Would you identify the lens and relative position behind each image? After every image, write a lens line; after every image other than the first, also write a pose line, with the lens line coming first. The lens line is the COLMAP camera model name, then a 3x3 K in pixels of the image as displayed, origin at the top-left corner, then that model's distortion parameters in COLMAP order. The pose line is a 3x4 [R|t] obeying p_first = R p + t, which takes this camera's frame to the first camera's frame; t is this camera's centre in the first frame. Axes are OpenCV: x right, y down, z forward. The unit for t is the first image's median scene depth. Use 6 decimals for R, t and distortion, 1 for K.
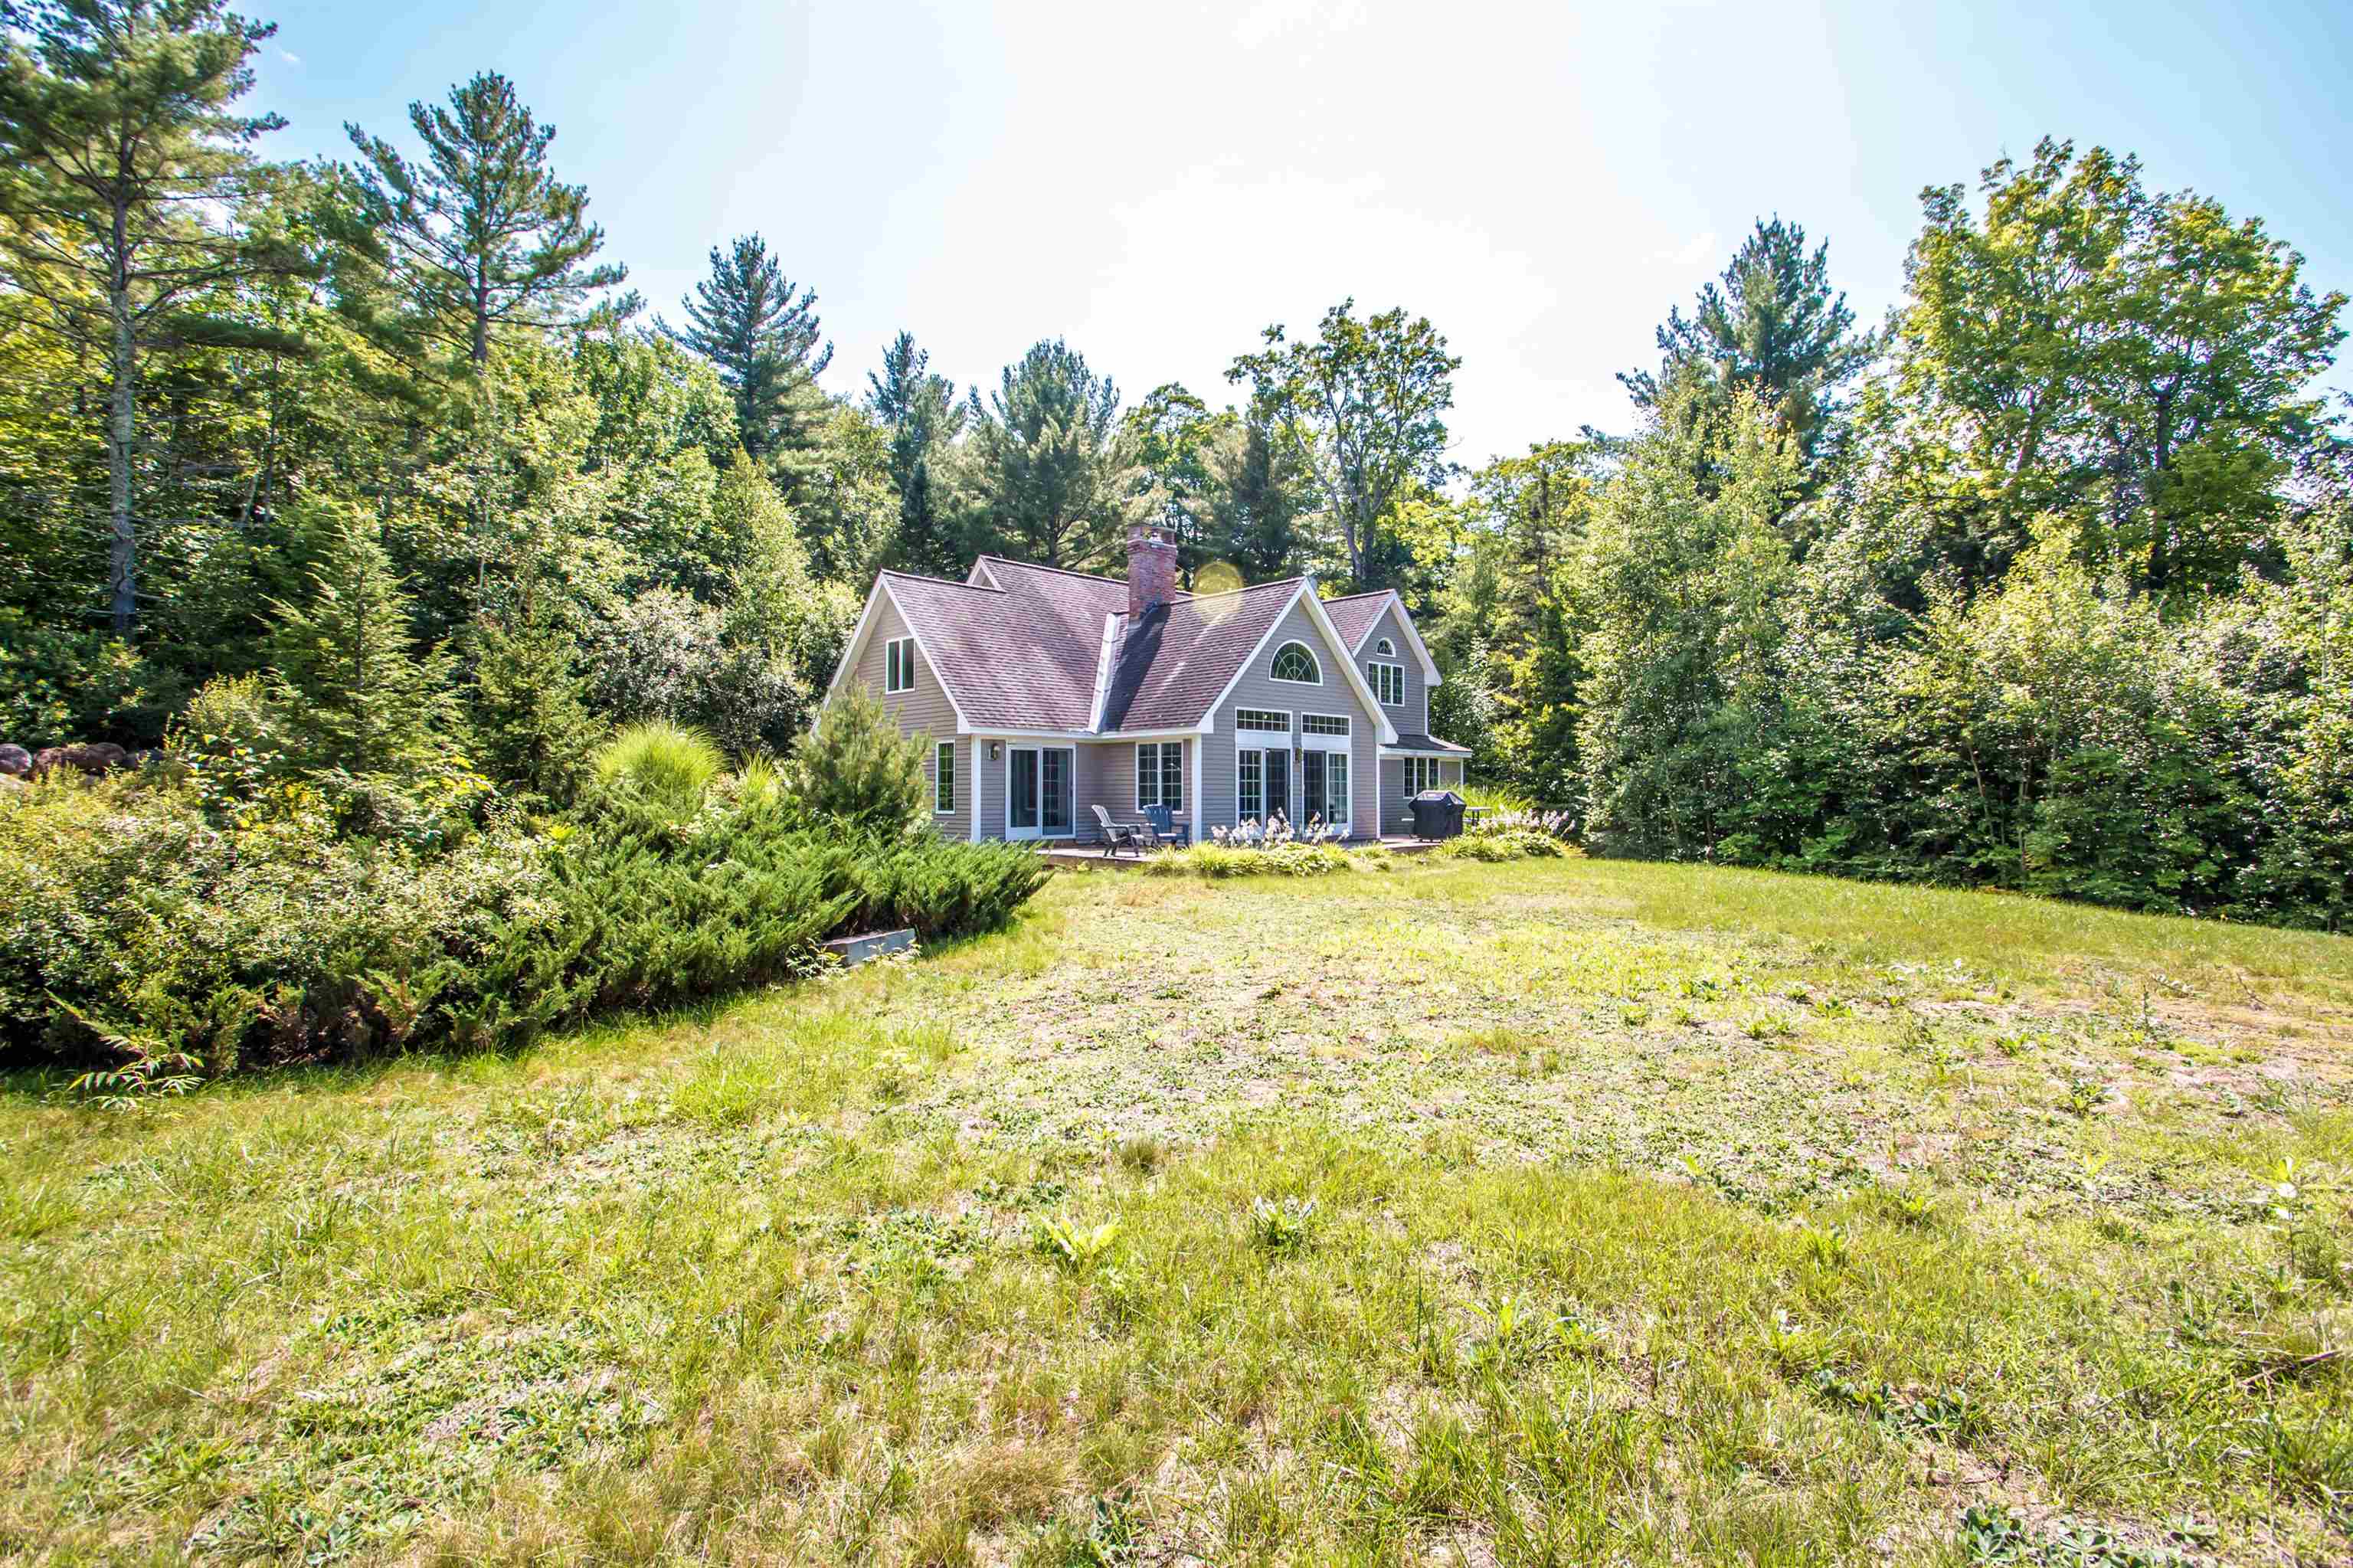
lens RADIAL K [[1137.9, 0, 1176.5], [0, 1137.9, 784.0], [0, 0, 1]] dist [0.001013, 0.000247]
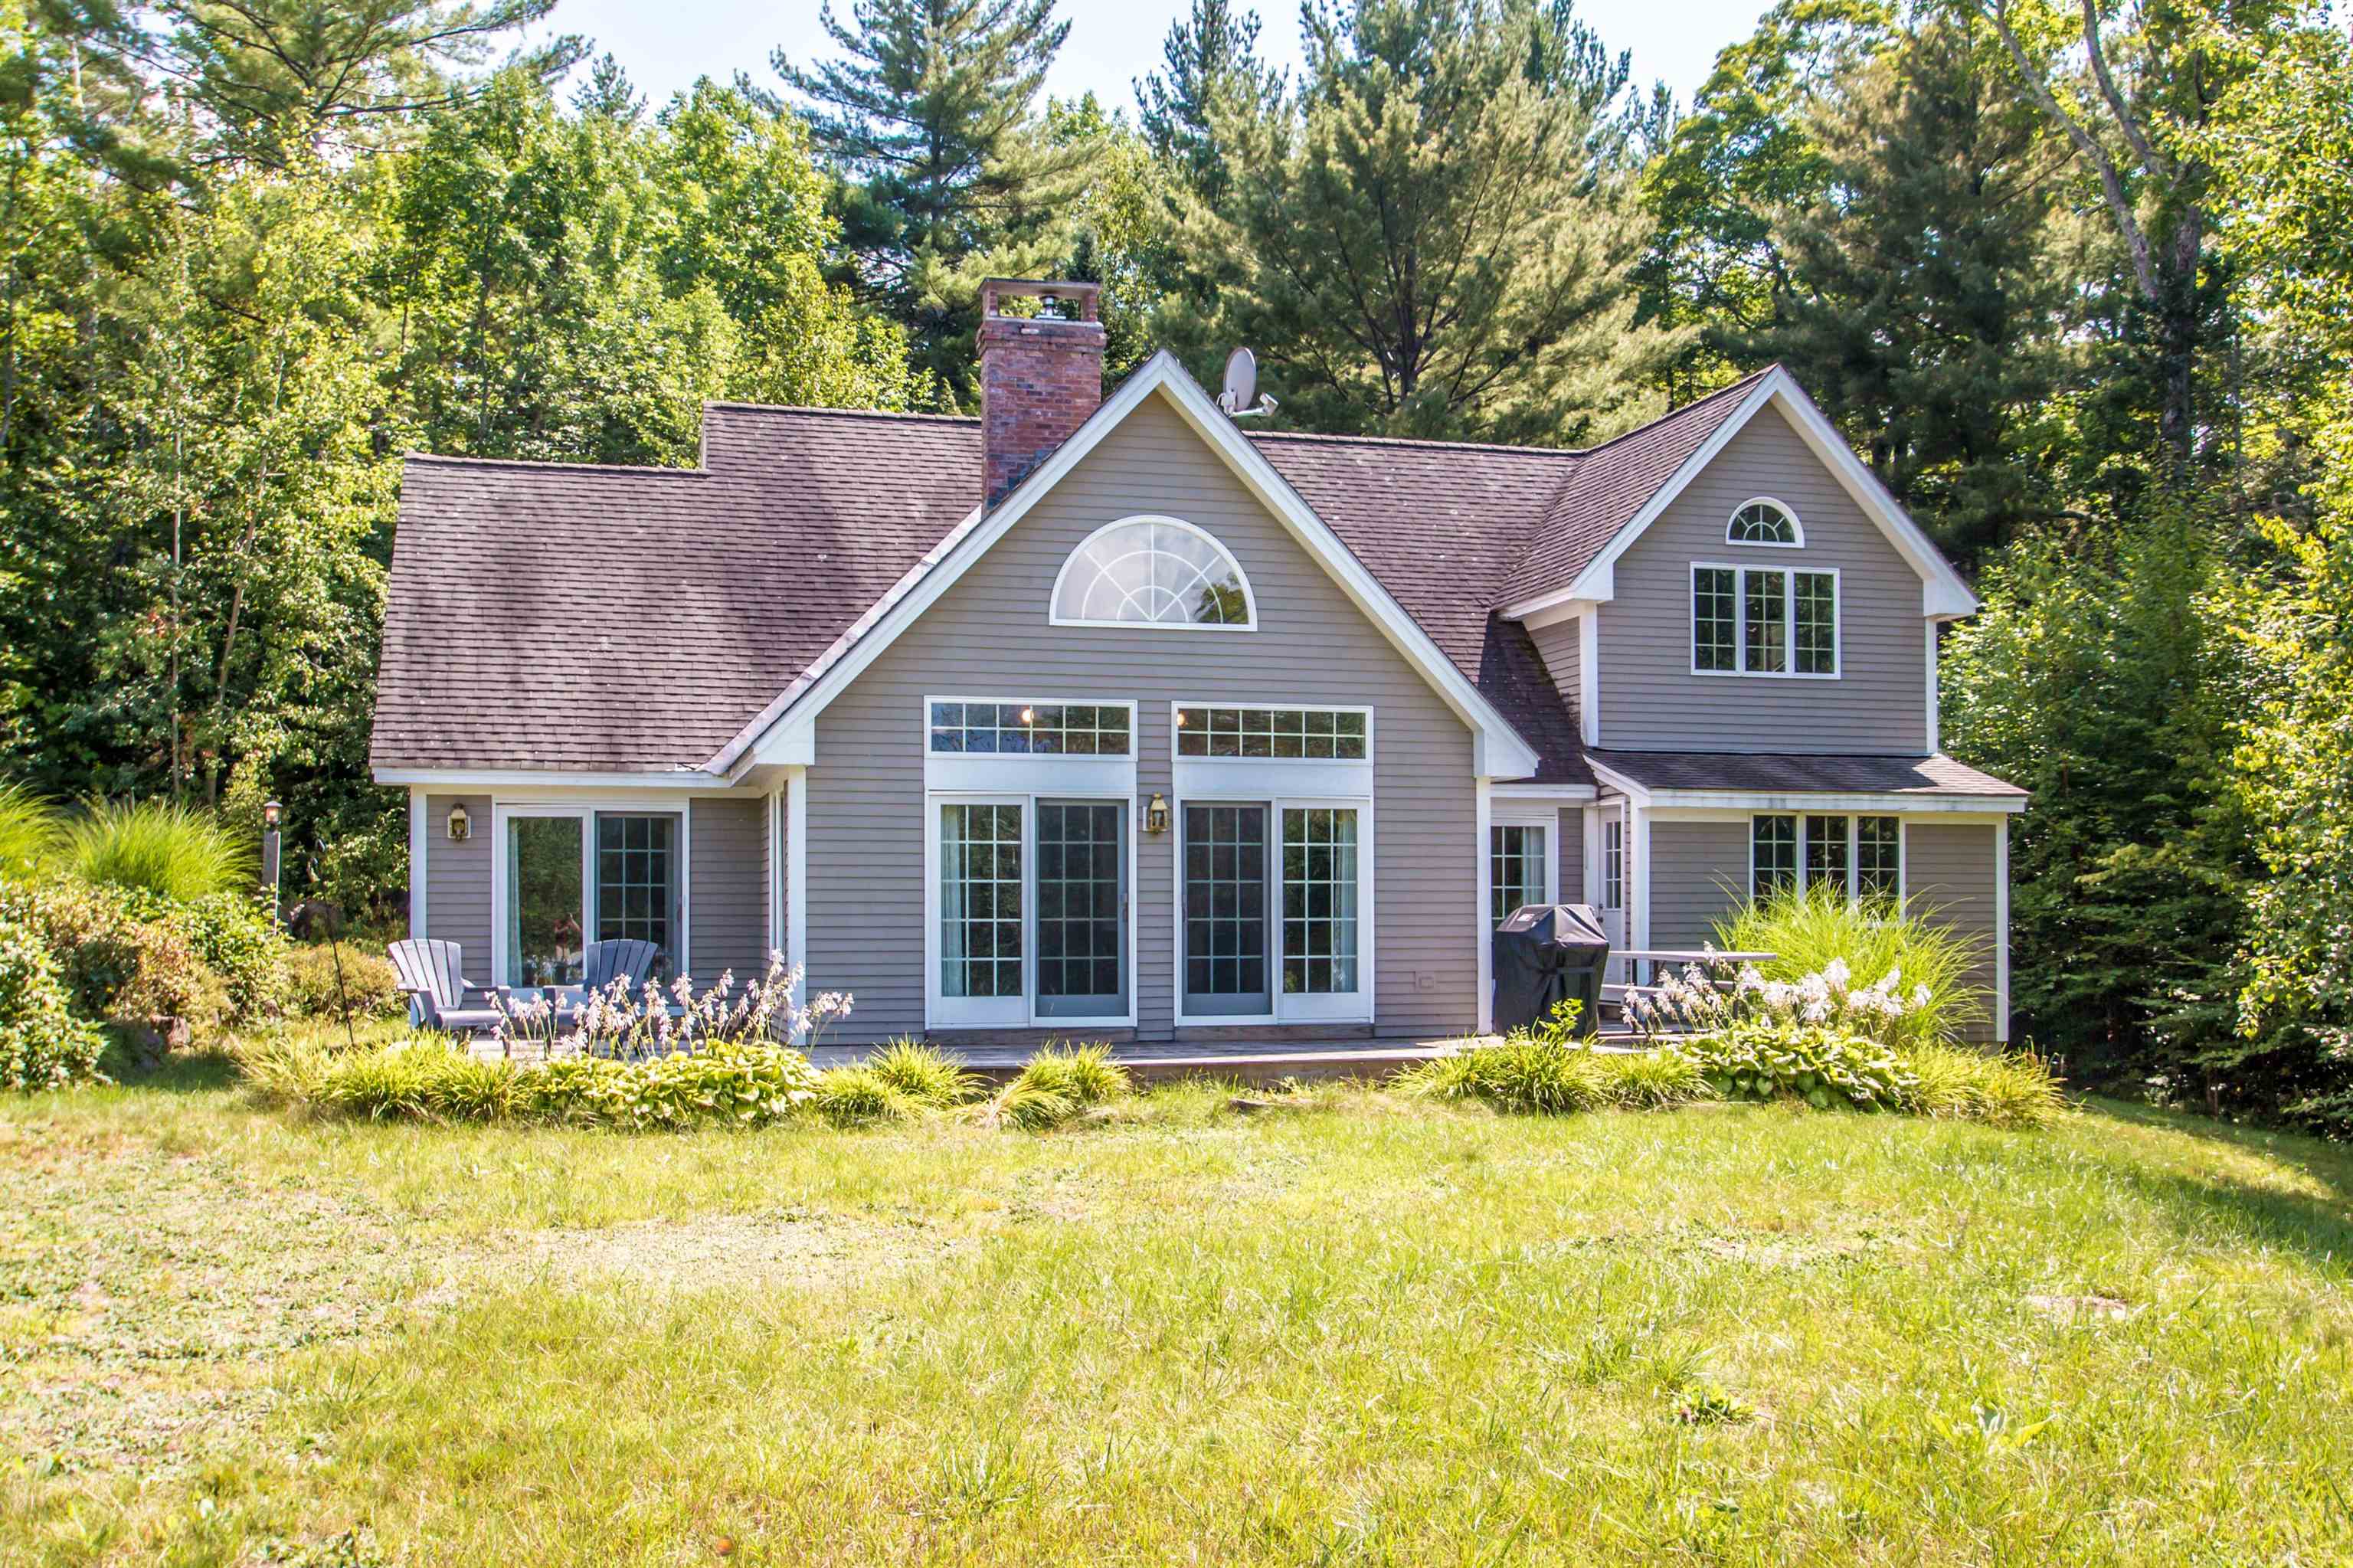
lens RADIAL K [[2264.7, 0, 1176.5], [0, 2264.7, 784.0], [0, 0, 1]] dist [-0.063712, -0.011132]
pose [[0.848807, -0.030076, -0.527847, 0.491957], [0.001007, 0.998471, -0.055273, 0.006059], [0.528702, 0.046385, 0.847539, 0.341293]]
